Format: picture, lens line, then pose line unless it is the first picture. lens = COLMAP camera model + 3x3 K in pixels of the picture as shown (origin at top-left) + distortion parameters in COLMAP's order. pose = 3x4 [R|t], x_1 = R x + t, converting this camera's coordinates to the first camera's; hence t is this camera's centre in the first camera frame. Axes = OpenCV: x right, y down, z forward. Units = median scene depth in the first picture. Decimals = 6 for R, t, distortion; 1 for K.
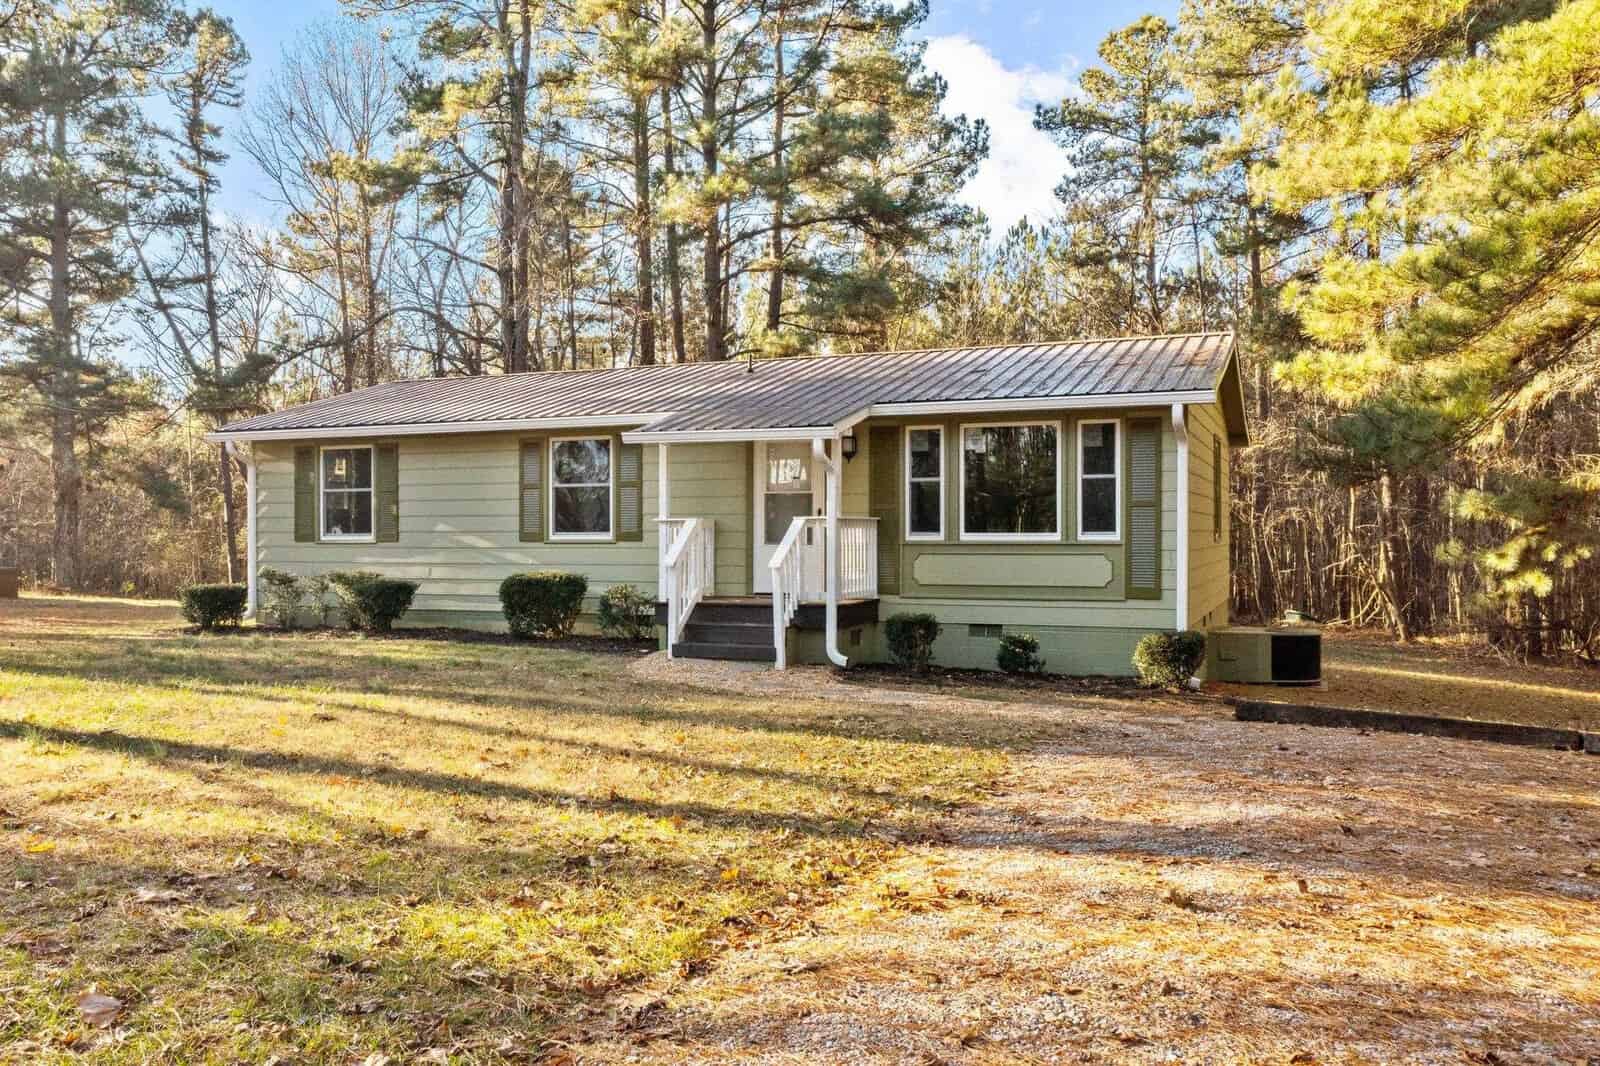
lens RADIAL K [[1285.5, 0, 800.0], [0, 1285.5, 533.0], [0, 0, 1]] dist [-0.057451, 0.001724]
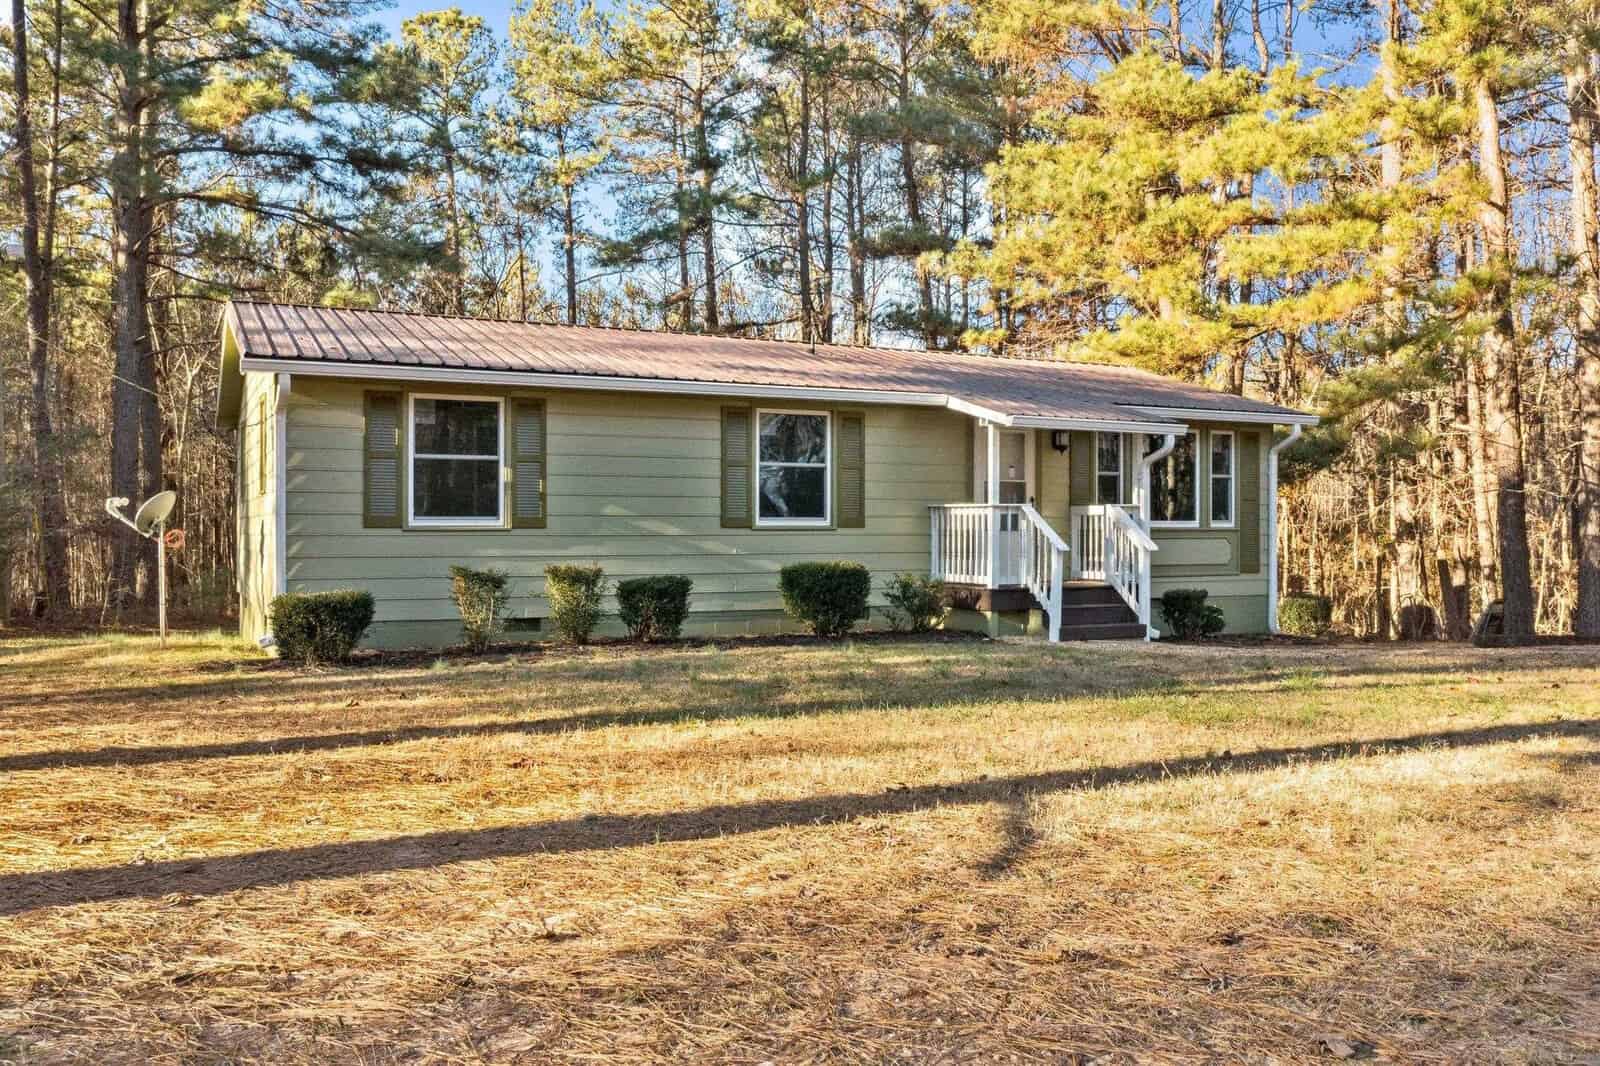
lens RADIAL K [[1176.6, 0, 794.3], [0, 1176.6, 586.8], [0, 0, 1]] dist [-0.005080, -0.002319]
pose [[0.676652, -0.037523, 0.735347, -0.811644], [-0.005623, 0.998408, 0.056120, 0.001716], [-0.736282, -0.042109, 0.675363, 0.463078]]
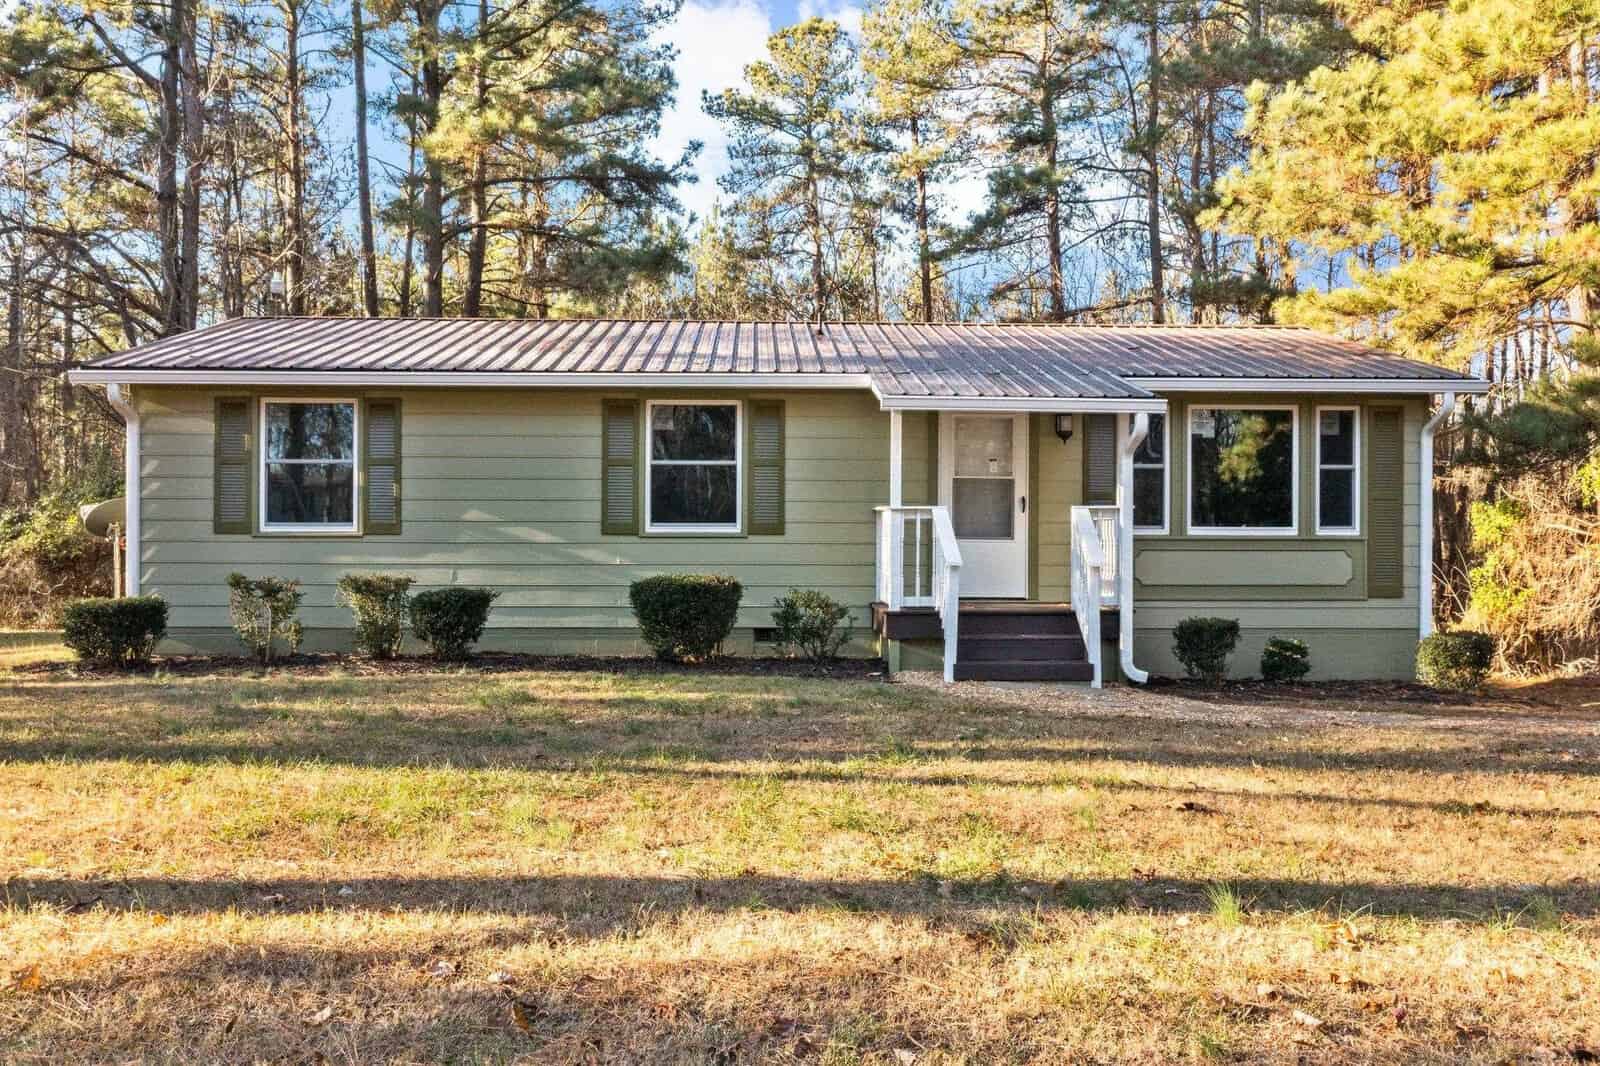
lens RADIAL K [[1234.2, 0, 800.0], [0, 1234.2, 533.0], [0, 0, 1]] dist [-0.002712, 0.000226]
pose [[0.909905, 0.002058, 0.414812, -0.442428], [-0.005293, 0.999964, 0.006650, 0.000076], [-0.414784, -0.008247, 0.909883, 0.304345]]
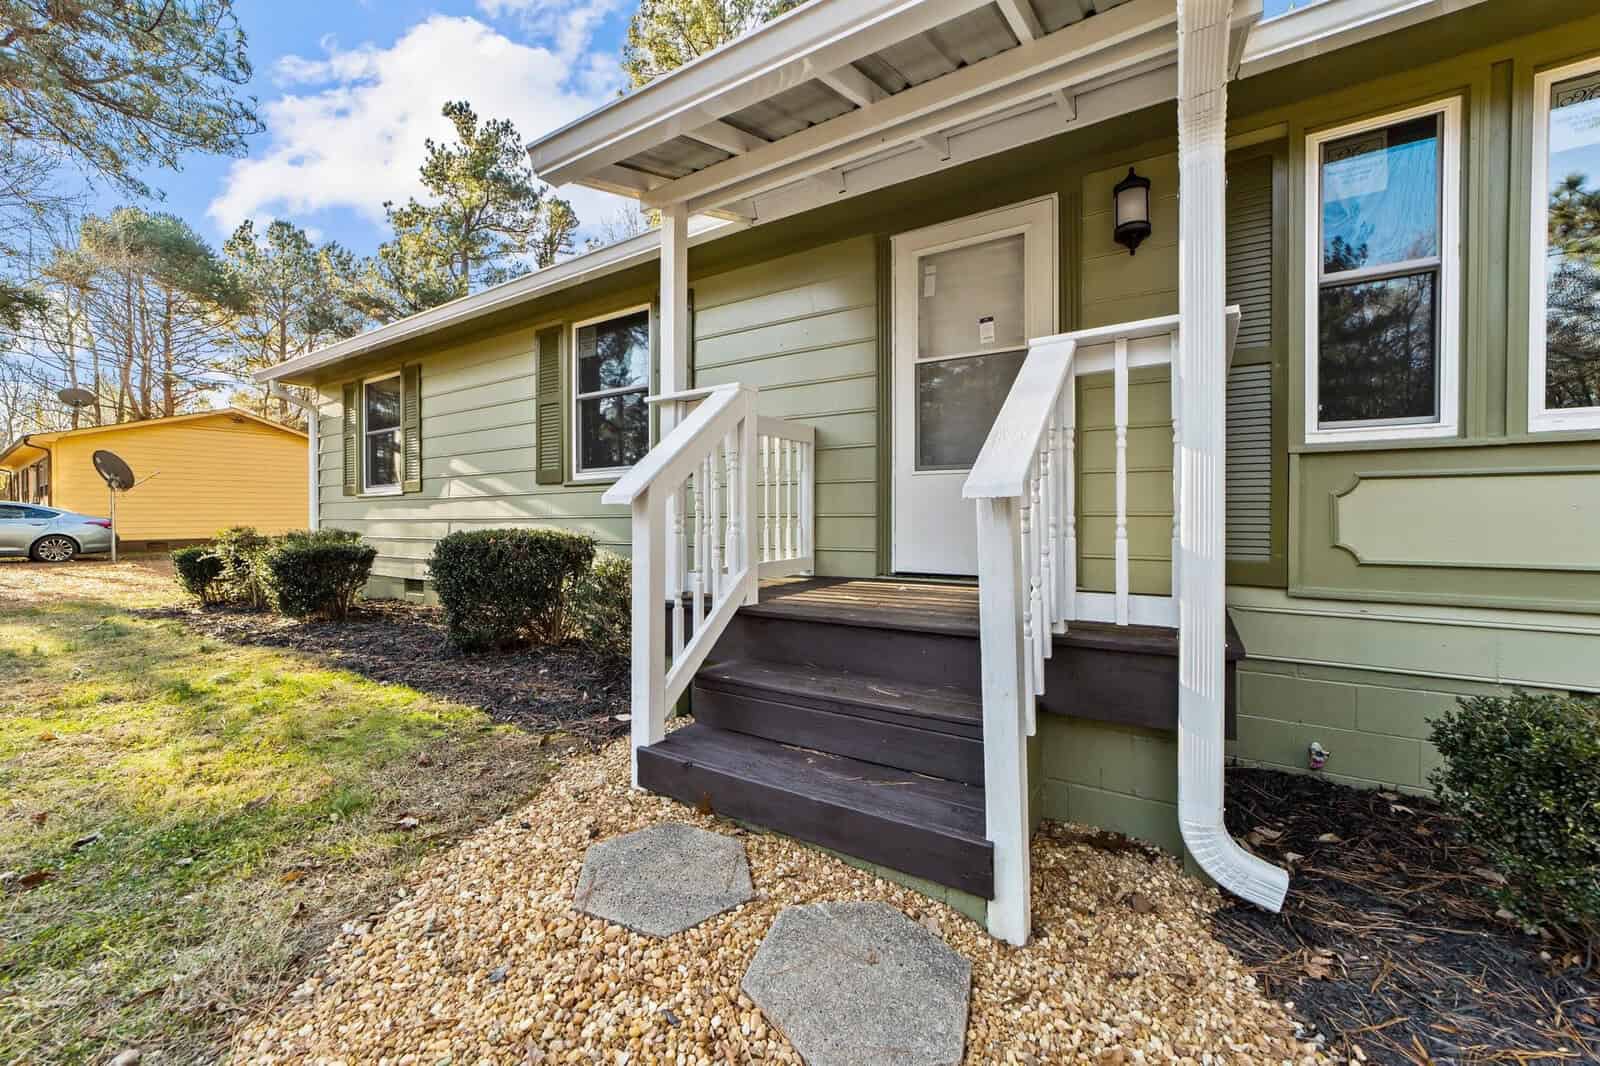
lens RADIAL K [[609.3, 0, 800.0], [0, 609.3, 533.0], [0, 0, 1]] dist [-0.001840, -0.000186]
pose [[0.984316, 0.002273, -0.176398, -0.029065], [0.002480, 0.999640, 0.026722, 0.024993], [0.176395, -0.026740, 0.983956, 0.753237]]
